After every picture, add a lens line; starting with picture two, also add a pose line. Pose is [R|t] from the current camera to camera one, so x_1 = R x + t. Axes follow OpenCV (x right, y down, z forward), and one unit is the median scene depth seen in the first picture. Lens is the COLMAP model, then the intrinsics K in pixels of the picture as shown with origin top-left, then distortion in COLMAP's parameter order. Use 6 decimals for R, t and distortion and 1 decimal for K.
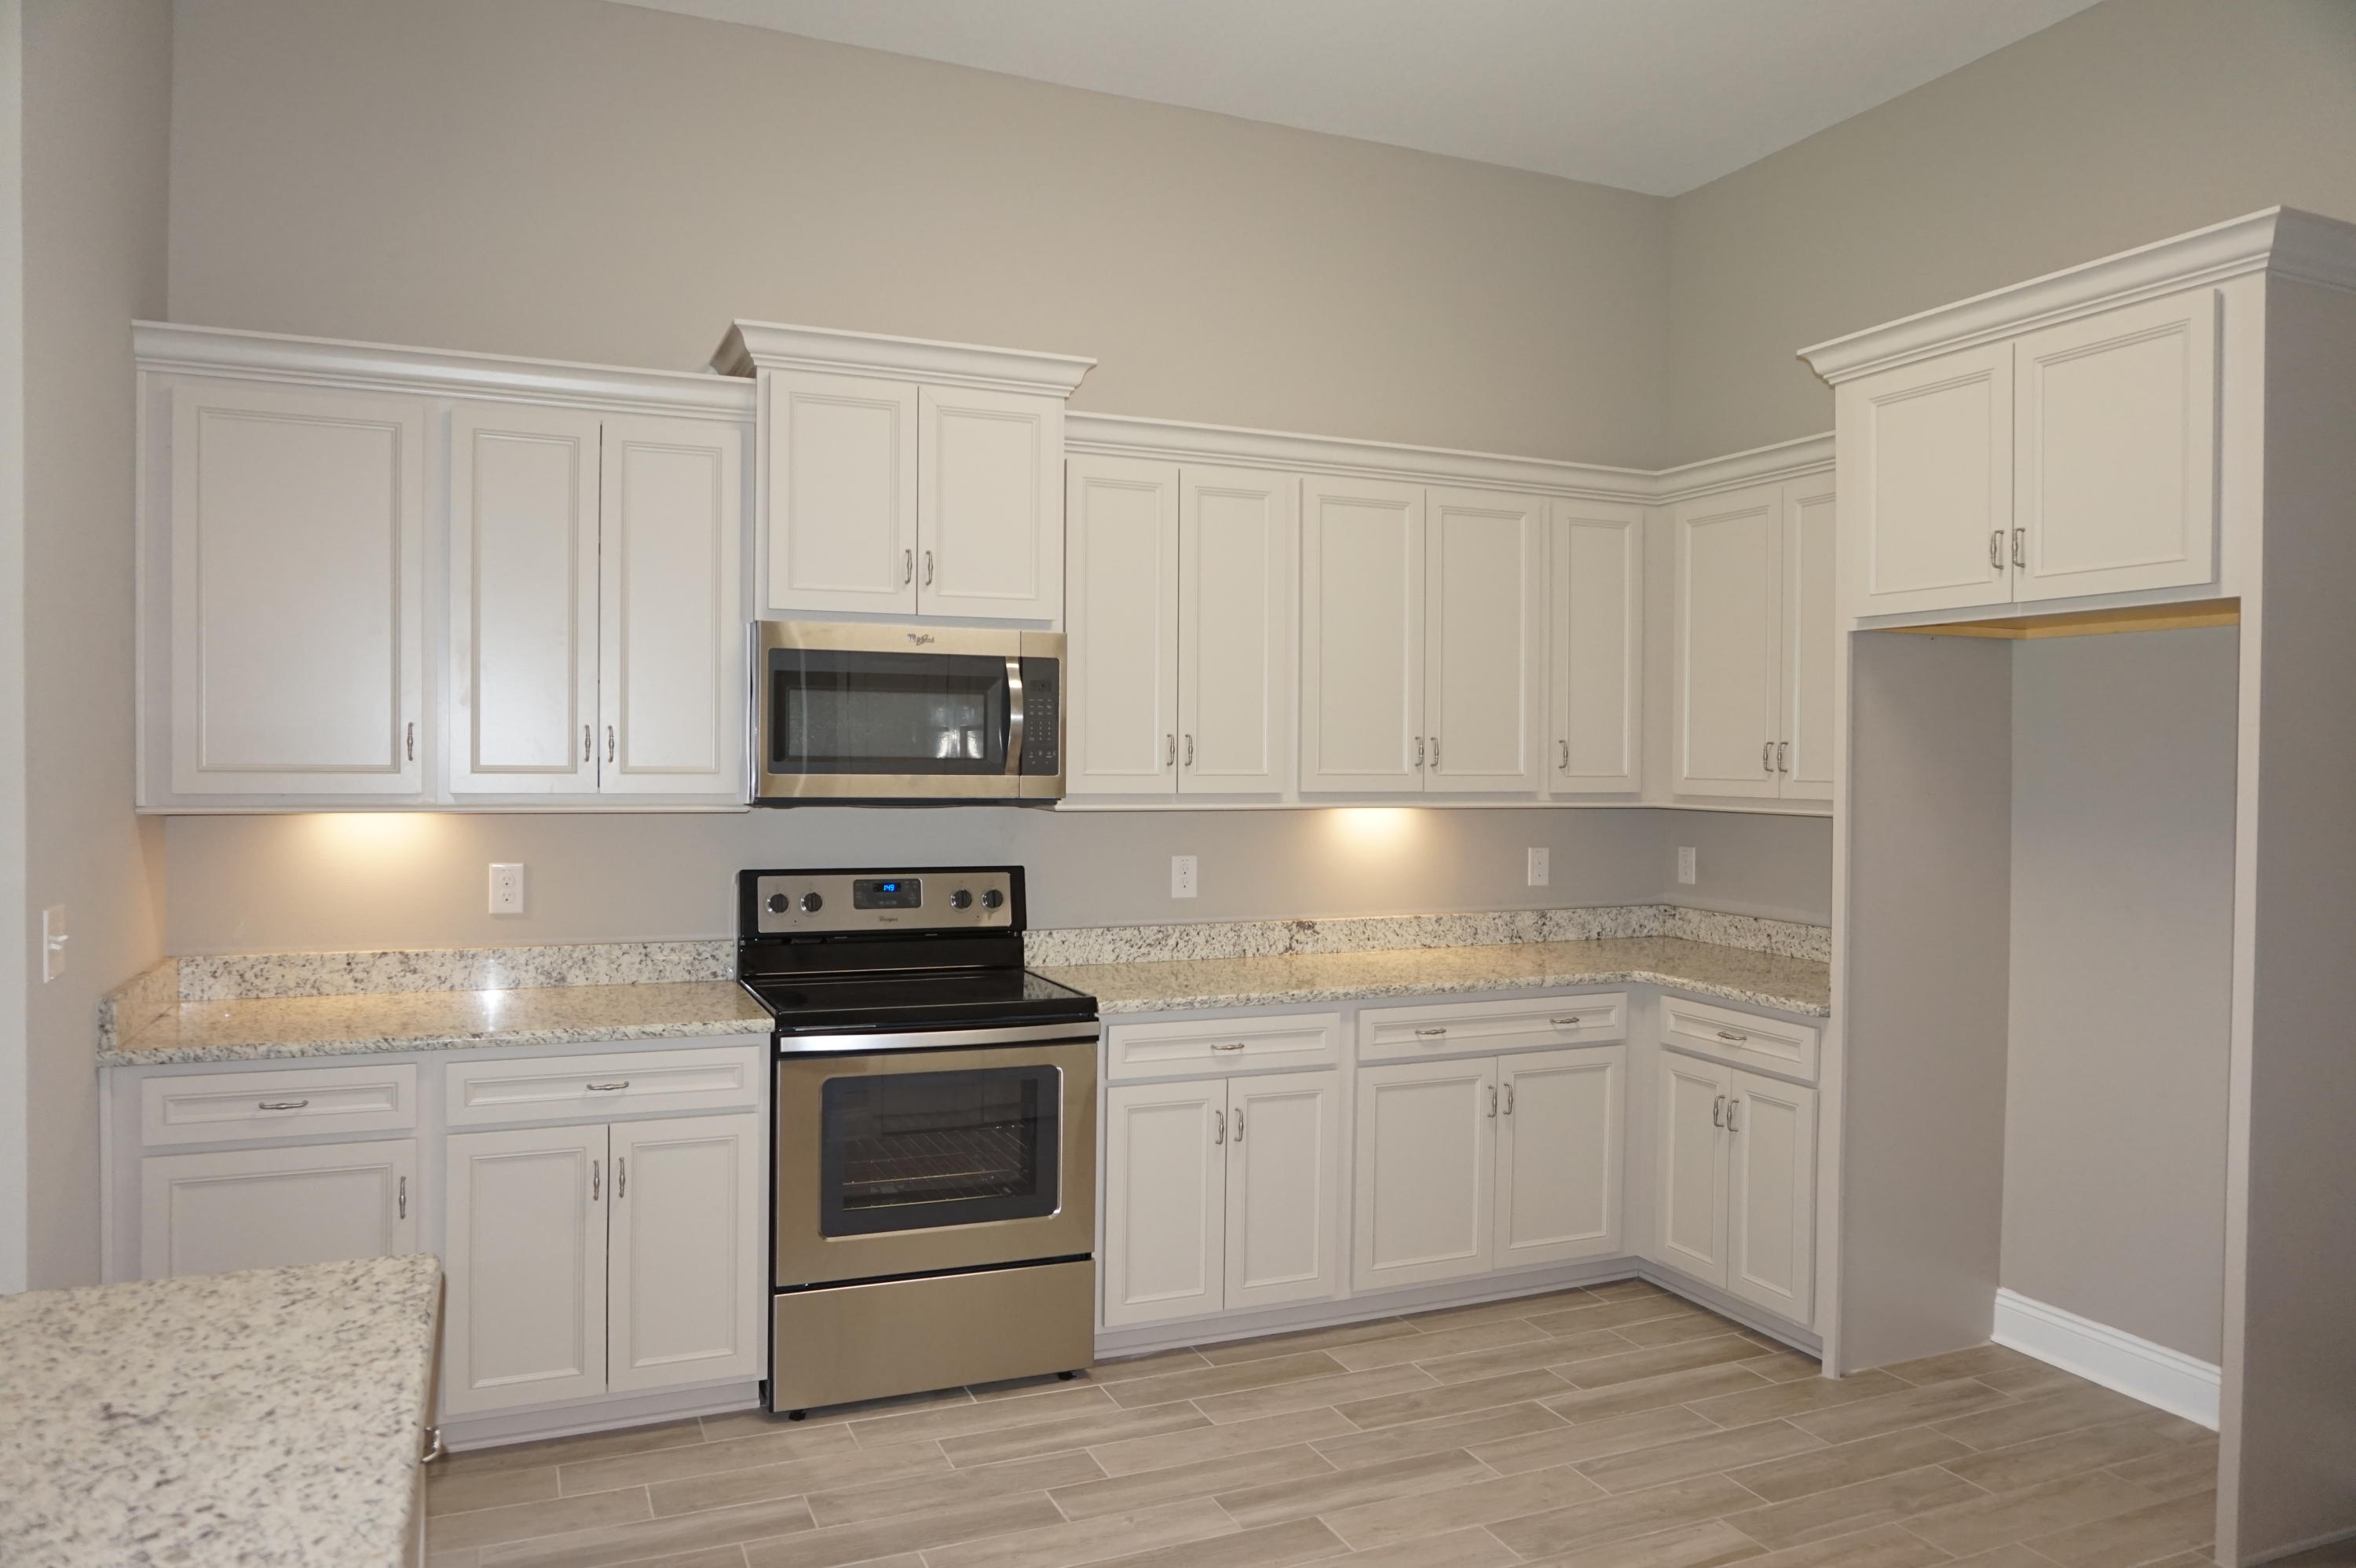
lens RADIAL K [[1583.0, 0, 1174.1], [0, 1583.0, 779.2], [0, 0, 1]] dist [-0.040991, 0.033198]
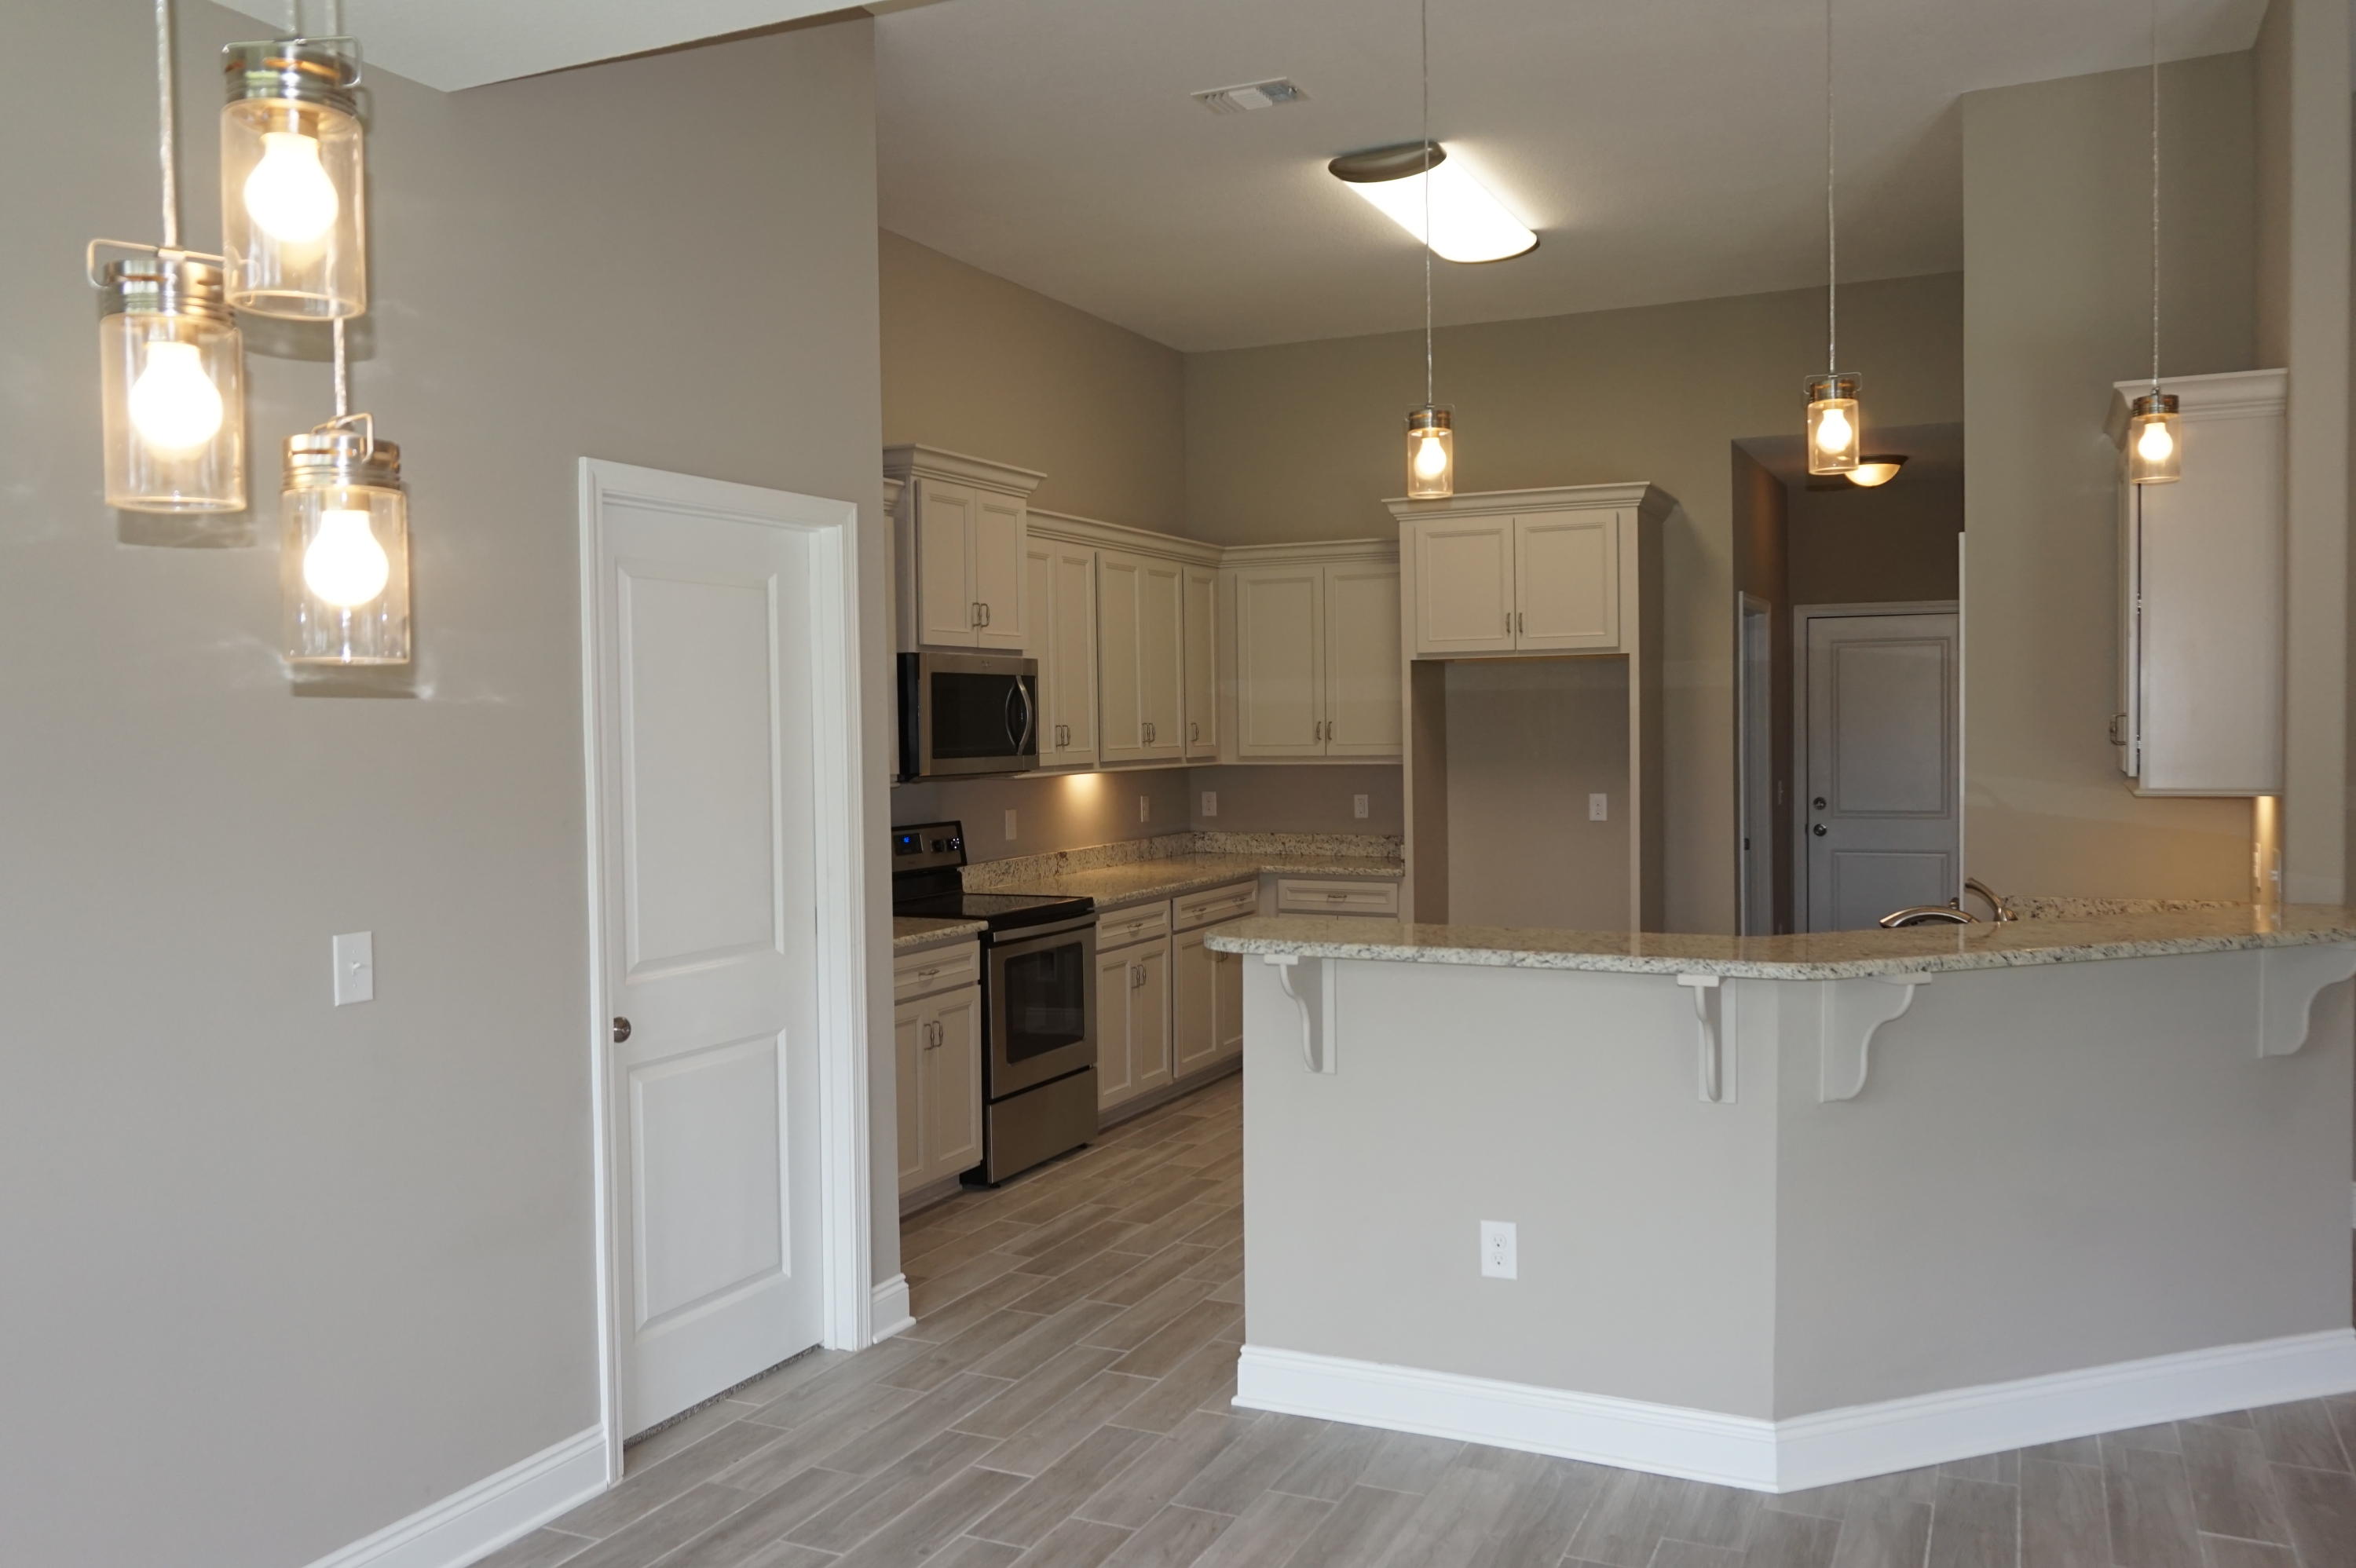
lens RADIAL K [[1834.8, 0, 1168.4], [0, 1834.8, 783.7], [0, 0, 1]] dist [-0.010612, 0.011389]
pose [[0.751734, -0.043138, 0.658055, -1.122246], [0.031970, 0.999069, 0.028971, -0.021265], [-0.658692, -0.000740, 0.752413, -0.381183]]
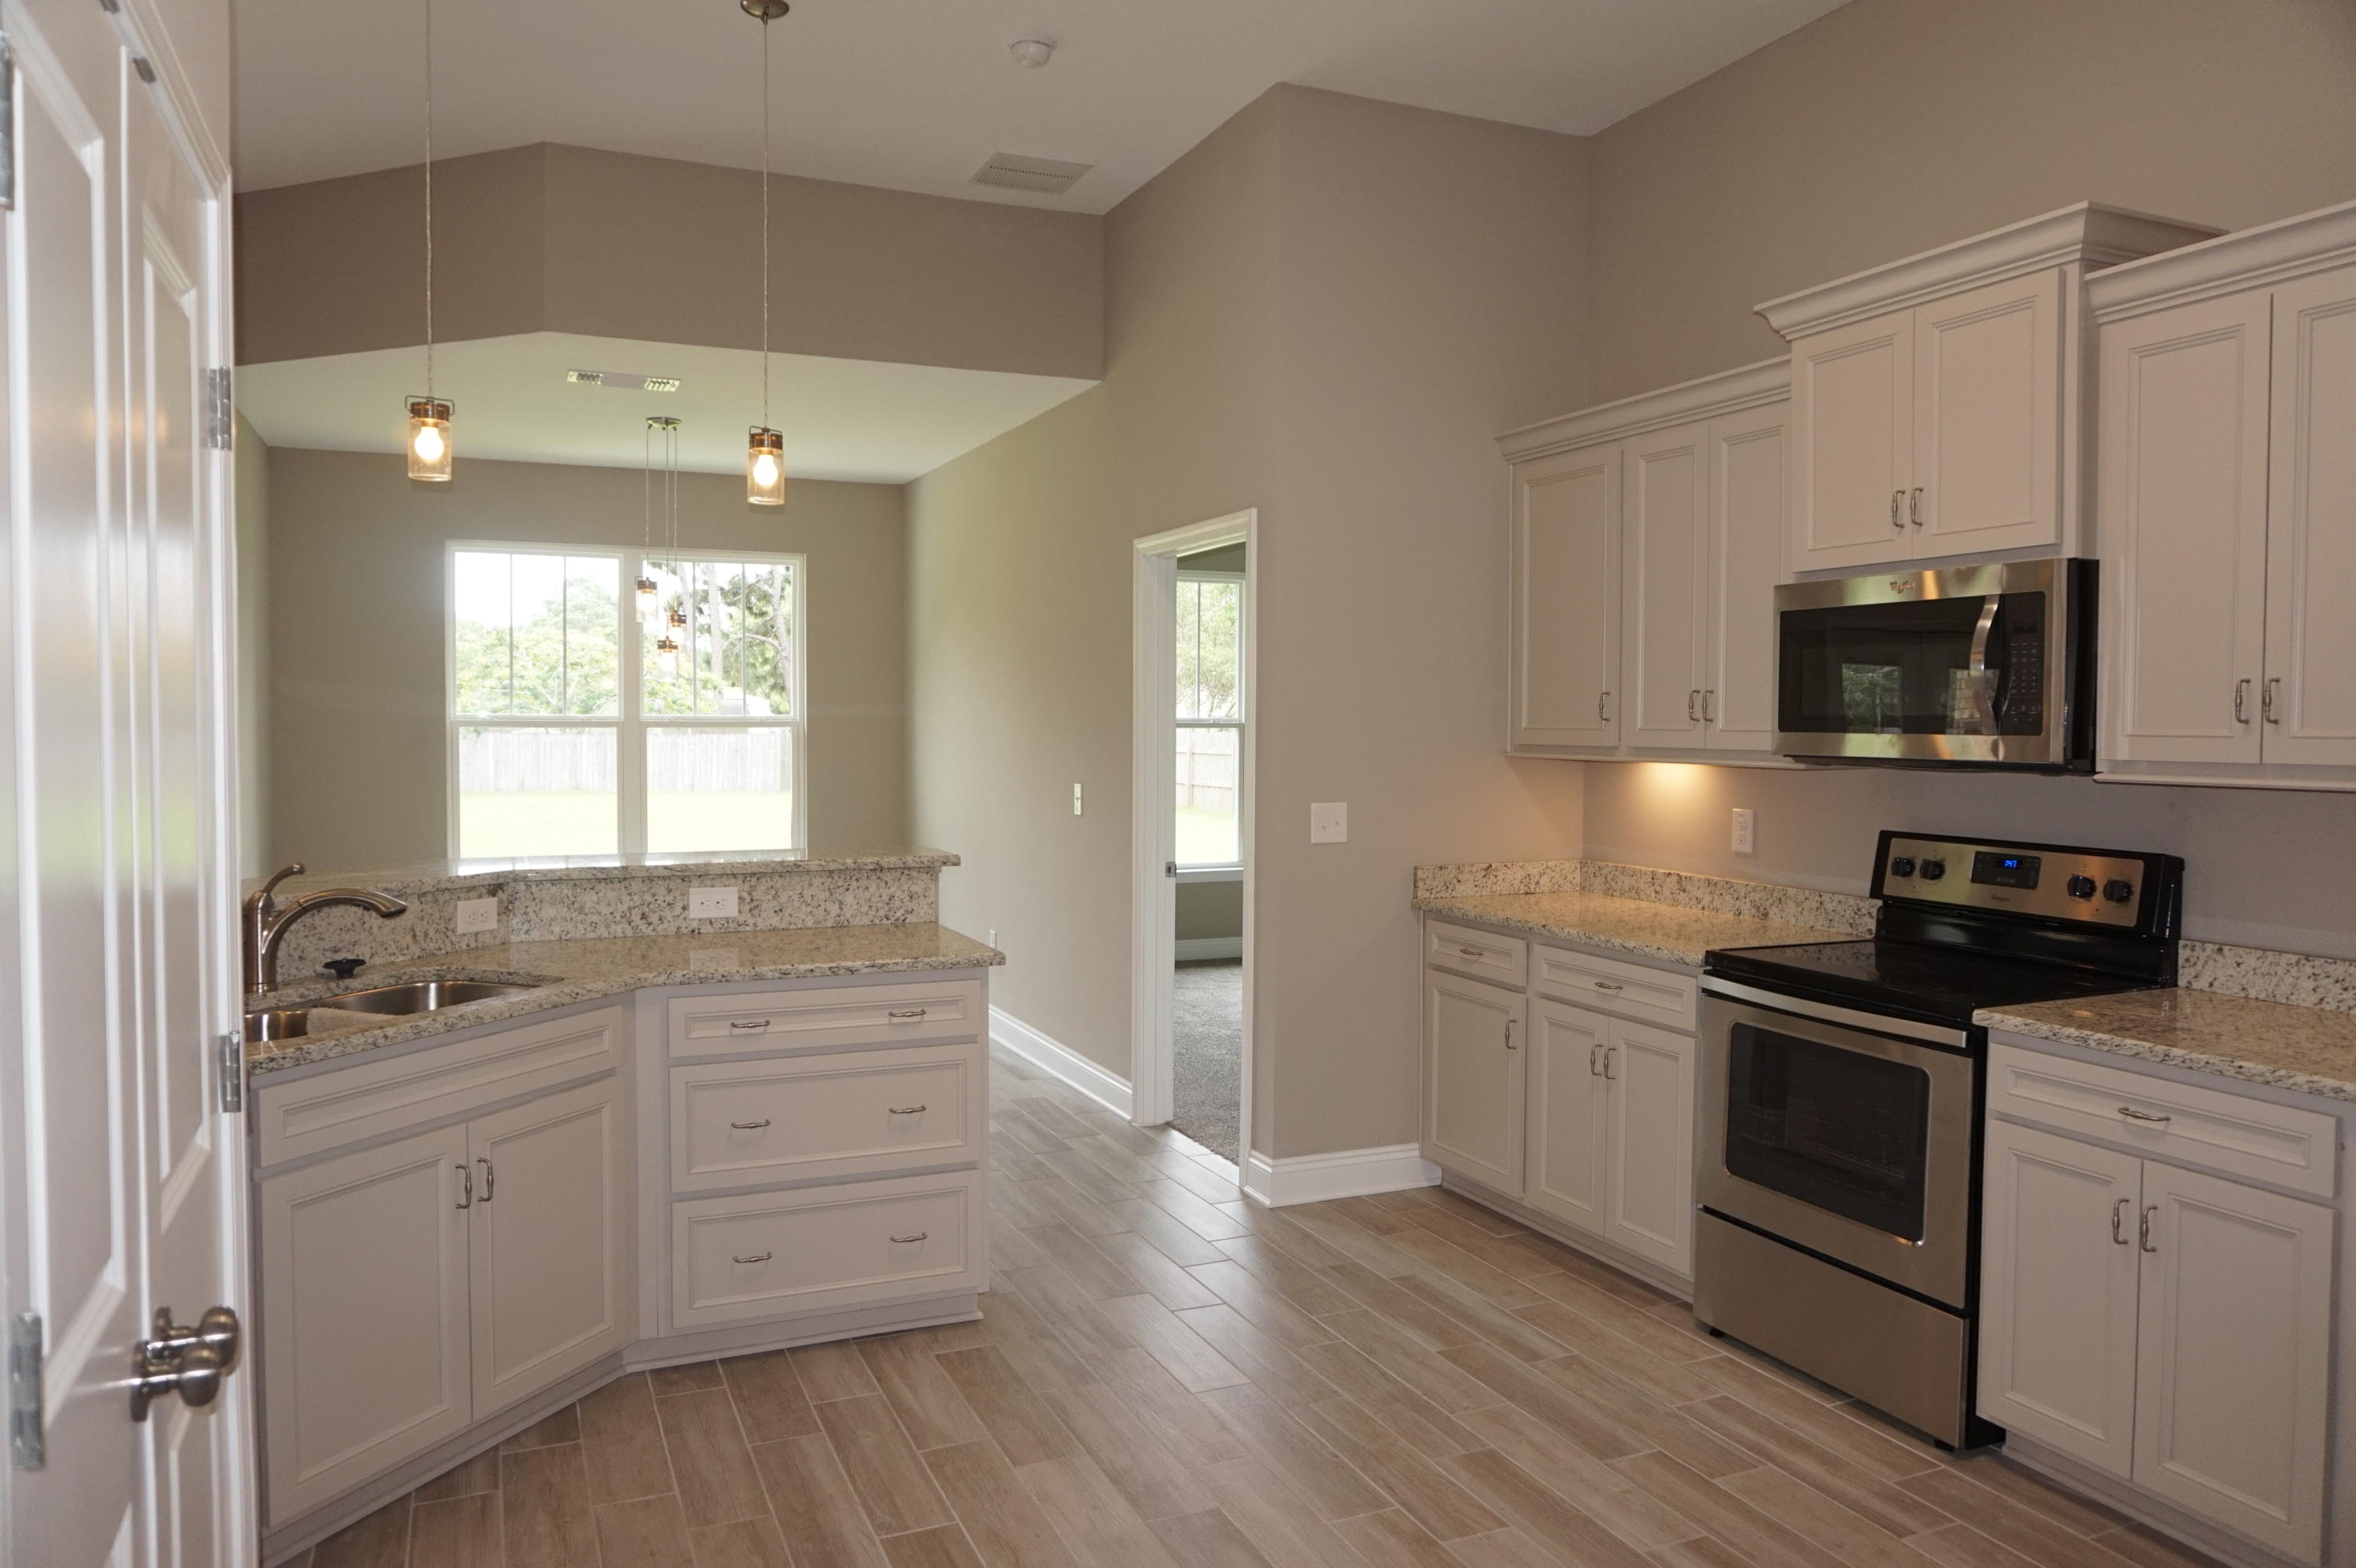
lens RADIAL K [[1583.0, 0, 1183.7], [0, 1583.0, 773.0], [0, 0, 1]] dist [-0.040991, 0.033198]
pose [[0.012539, 0.021634, -0.999687, 0.729845], [-0.020819, 0.999555, 0.021370, 0.009266], [0.999705, 0.020544, 0.012983, 0.553794]]
